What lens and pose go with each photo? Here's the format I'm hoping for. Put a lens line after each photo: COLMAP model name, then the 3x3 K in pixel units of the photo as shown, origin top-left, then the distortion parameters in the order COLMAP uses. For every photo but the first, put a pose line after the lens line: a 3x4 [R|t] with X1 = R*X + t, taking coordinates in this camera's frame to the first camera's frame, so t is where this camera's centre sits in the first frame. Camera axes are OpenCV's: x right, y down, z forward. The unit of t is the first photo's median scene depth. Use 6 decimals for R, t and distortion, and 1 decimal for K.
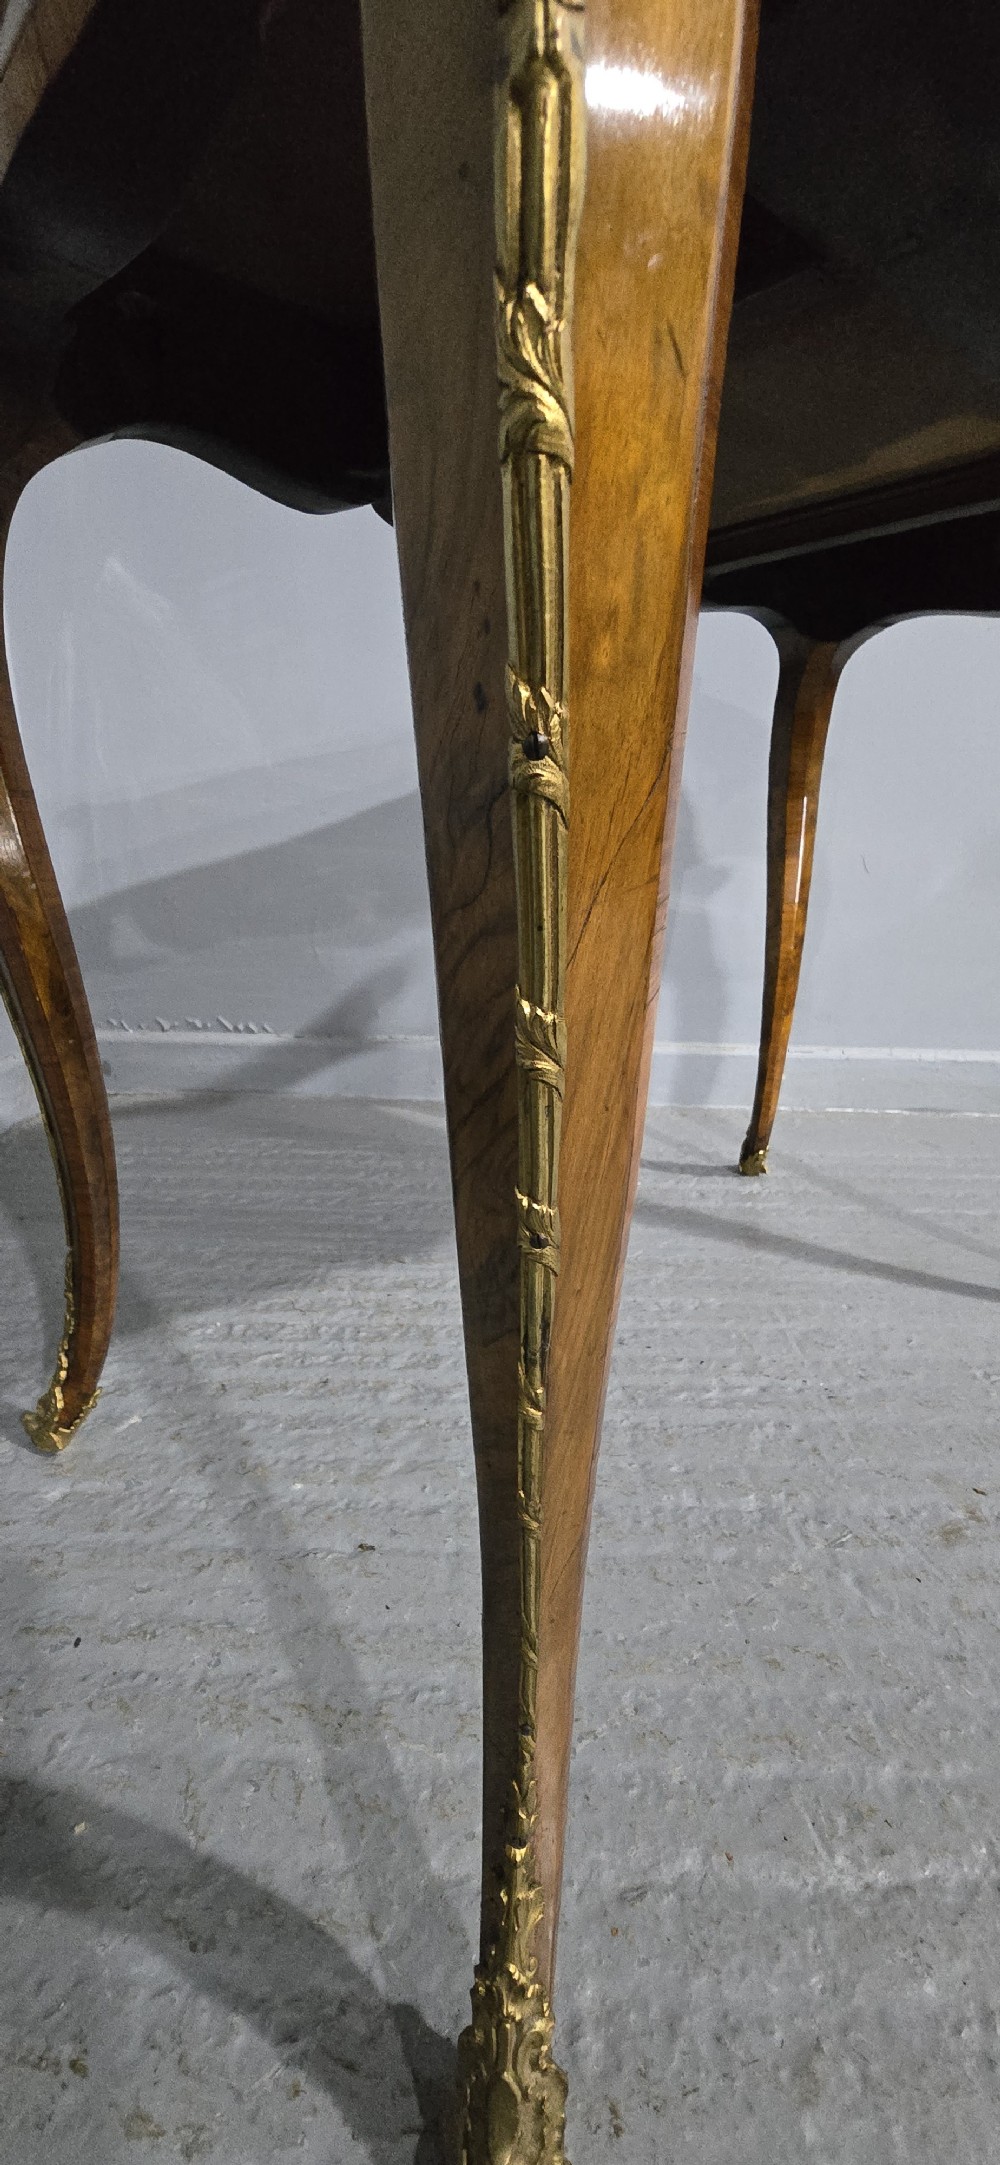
lens RADIAL K [[908.9, 0, 489.7], [0, 908.9, 1094.3], [0, 0, 1]] dist [-0.004430, 0.001968]
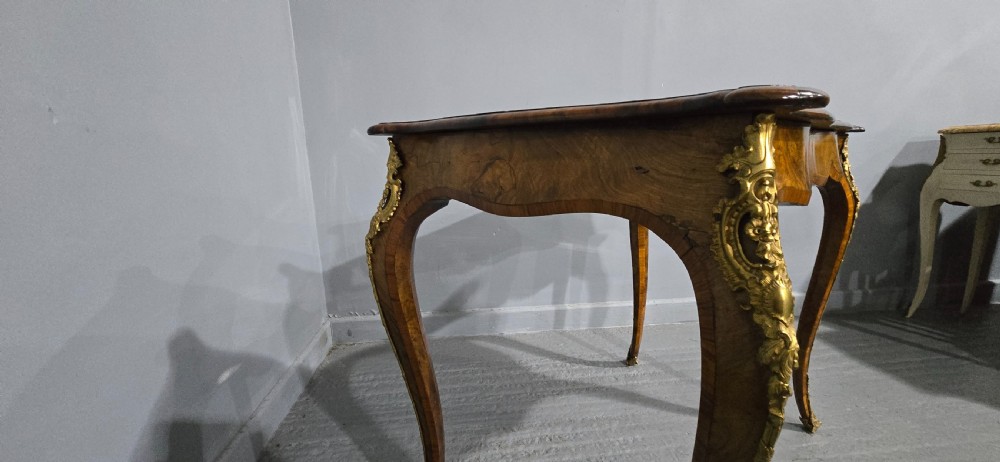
lens RADIAL K [[419.8, 0, 503.9], [0, 419.8, 232.8], [0, 0, 1]] dist [-0.004430, 0.001968]
pose [[0.991265, -0.061054, 0.116904, -0.302969], [0.070569, 0.994369, -0.079058, -0.359835], [-0.111419, 0.086617, 0.989992, -0.244200]]
